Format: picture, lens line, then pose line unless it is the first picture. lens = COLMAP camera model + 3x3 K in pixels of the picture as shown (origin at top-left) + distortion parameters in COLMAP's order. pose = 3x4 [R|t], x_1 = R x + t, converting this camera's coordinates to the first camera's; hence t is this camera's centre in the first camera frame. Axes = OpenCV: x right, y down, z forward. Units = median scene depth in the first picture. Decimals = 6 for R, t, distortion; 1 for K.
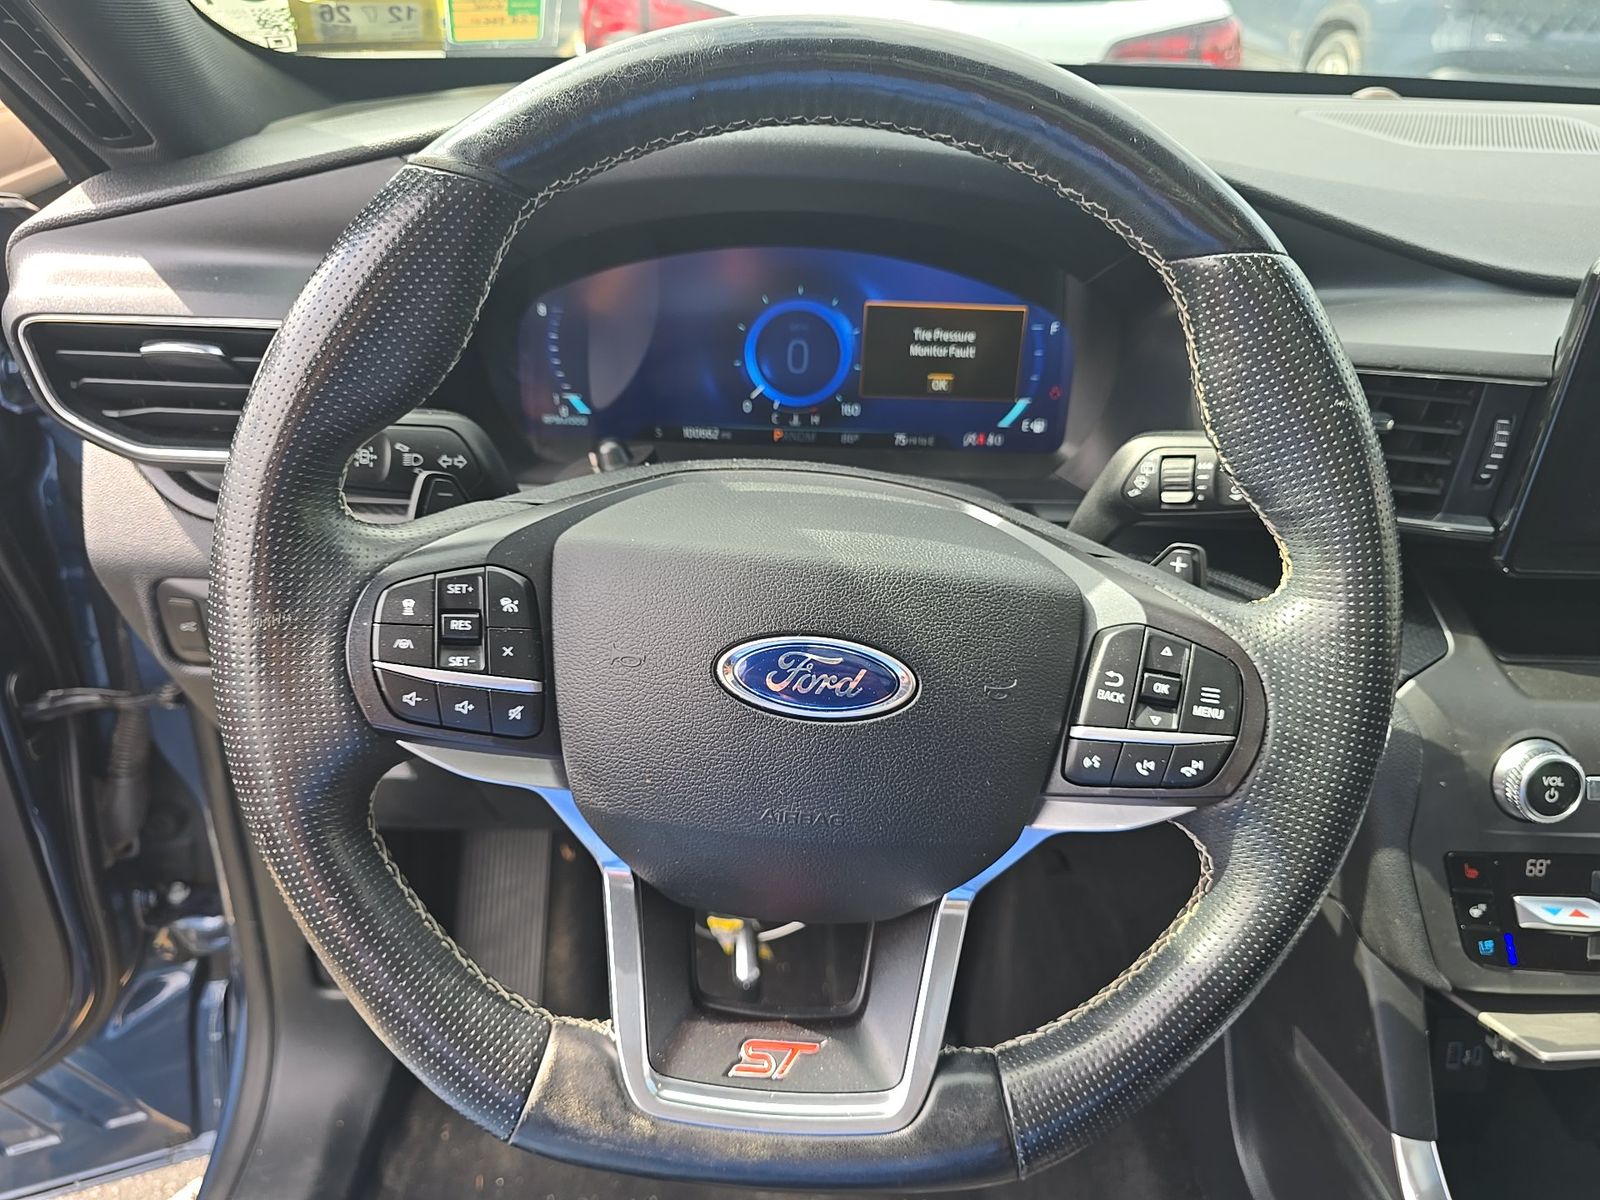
lens RADIAL K [[1078.6, 0, 792.5], [0, 1078.6, 626.5], [0, 0, 1]] dist [0.015840, -0.019377]
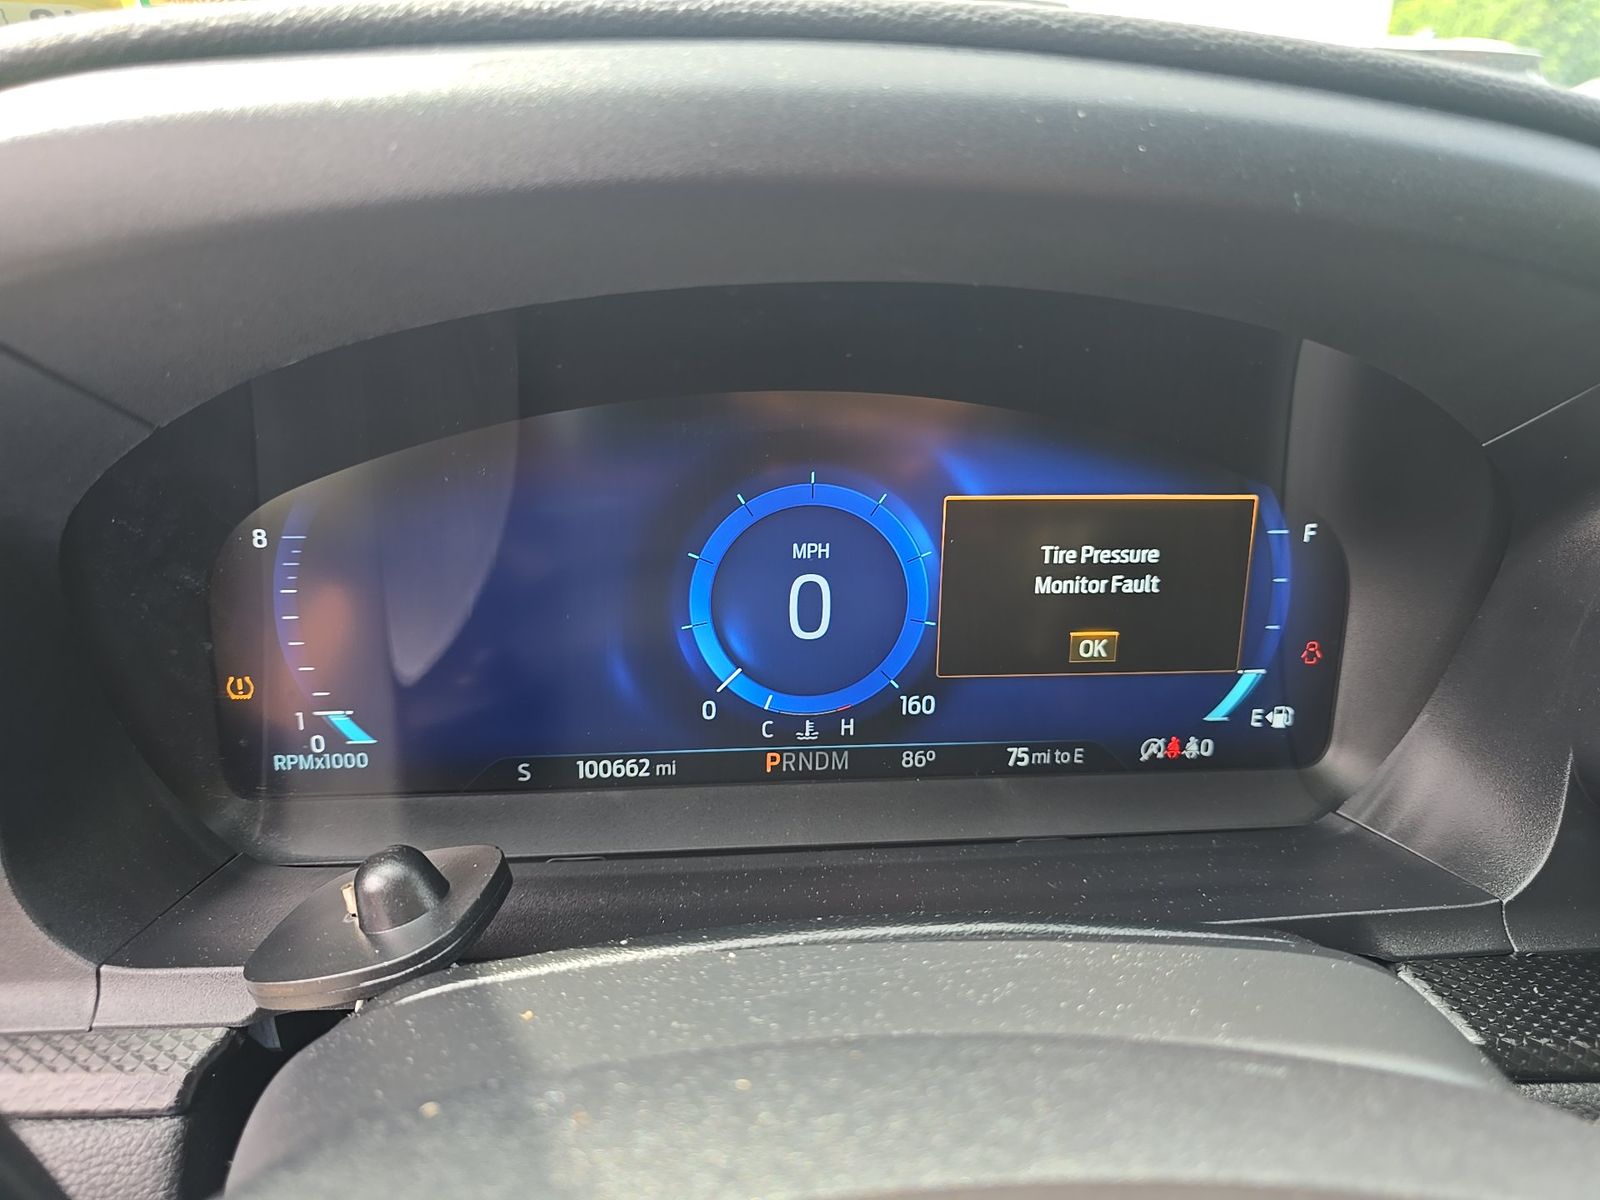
lens RADIAL K [[1078.6, 0, 796.5], [0, 1078.6, 593.6], [0, 0, 1]] dist [0.015840, -0.019377]
pose [[0.996407, -0.042526, 0.073240, -0.047739], [0.054948, 0.982681, -0.176969, -0.222926], [-0.064445, 0.180358, 0.981488, 0.681092]]
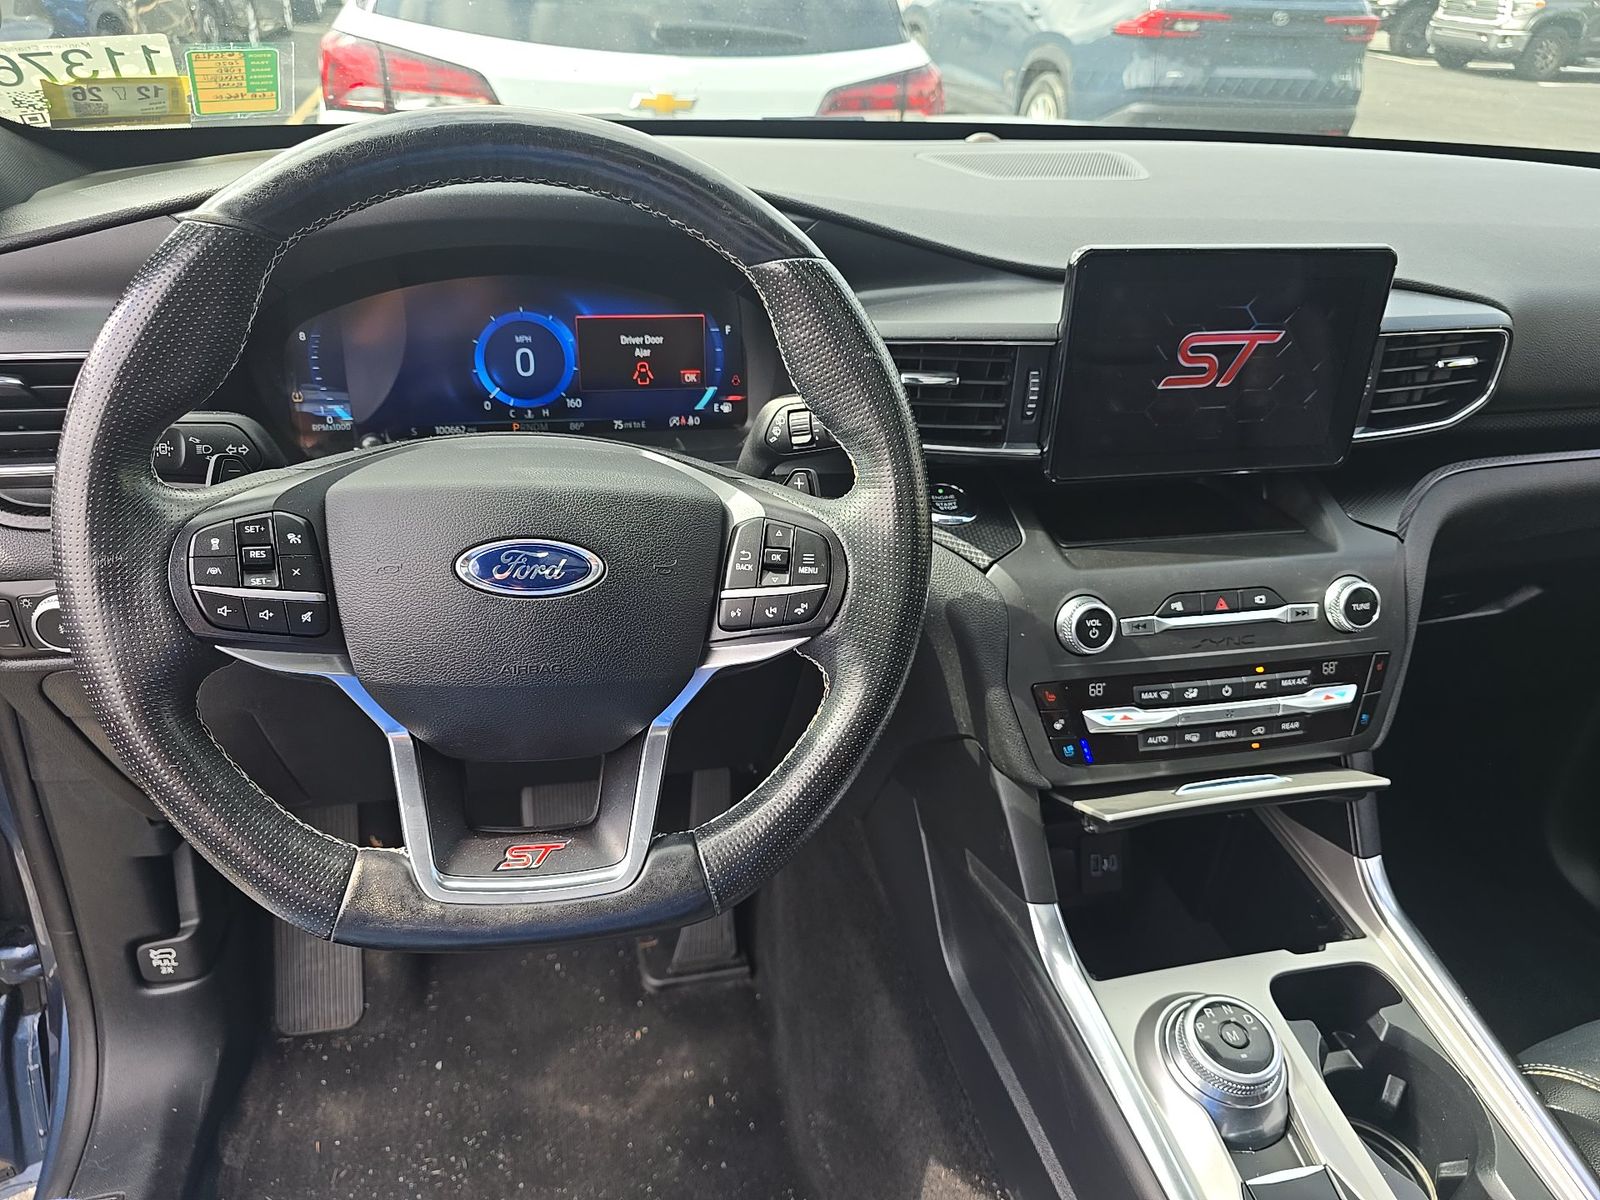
lens RADIAL K [[1078.6, 0, 786.9], [0, 1078.6, 619.8], [0, 0, 1]] dist [0.015840, -0.019377]
pose [[0.980502, -0.099797, 0.169284, 0.078727], [0.106015, 0.993968, -0.028076, 0.141512], [-0.165461, 0.045475, 0.985167, -0.329025]]
